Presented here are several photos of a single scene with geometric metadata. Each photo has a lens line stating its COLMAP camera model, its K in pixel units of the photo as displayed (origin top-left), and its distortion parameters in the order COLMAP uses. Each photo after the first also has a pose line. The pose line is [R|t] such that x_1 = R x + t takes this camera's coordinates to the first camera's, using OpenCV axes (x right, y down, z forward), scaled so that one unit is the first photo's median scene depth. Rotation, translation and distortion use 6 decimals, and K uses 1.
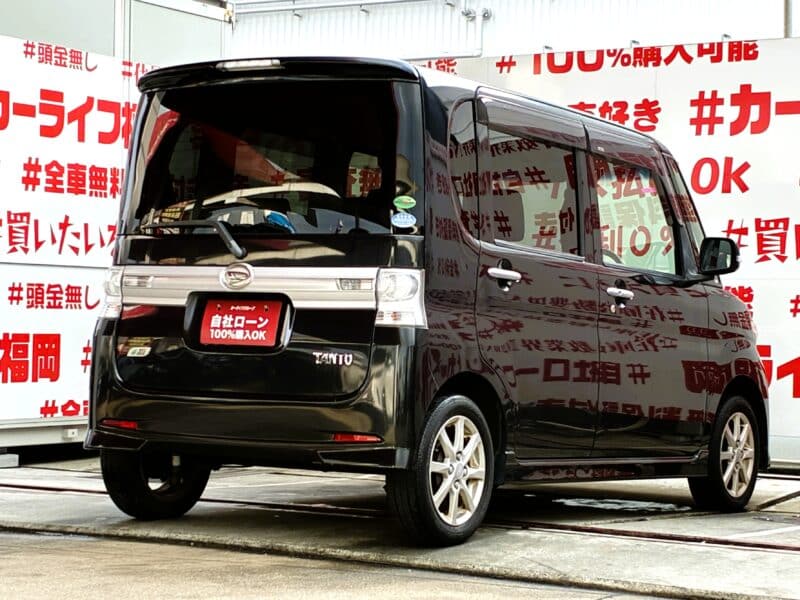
lens RADIAL K [[1969.8, 0, 400.0], [0, 1969.8, 300.0], [0, 0, 1]] dist [0.244429, -0.781399]
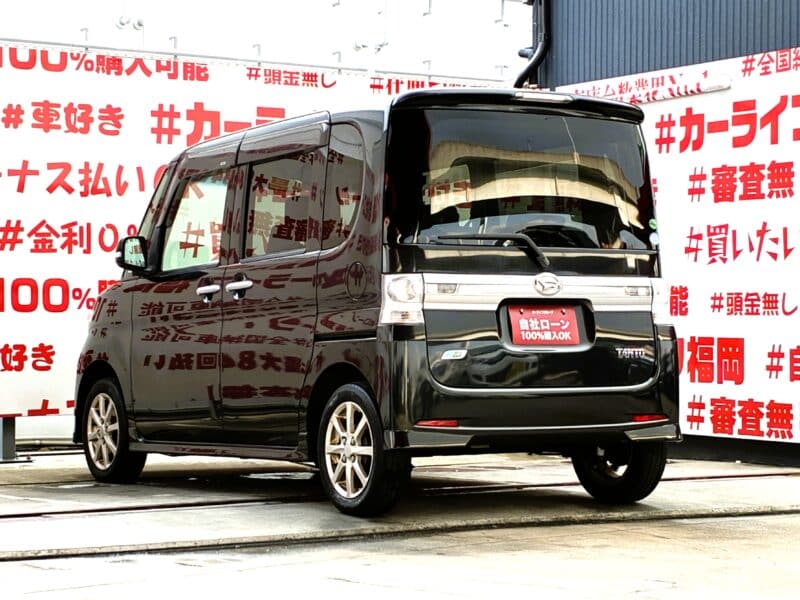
lens RADIAL K [[1969.8, 0, 400.0], [0, 1969.8, 300.0], [0, 0, 1]] dist [0.244429, -0.781399]
pose [[0.448997, -0.013312, 0.893434, -0.775027], [-0.002532, 0.999866, 0.016170, -0.014431], [-0.893530, -0.009522, 0.448903, 0.388310]]
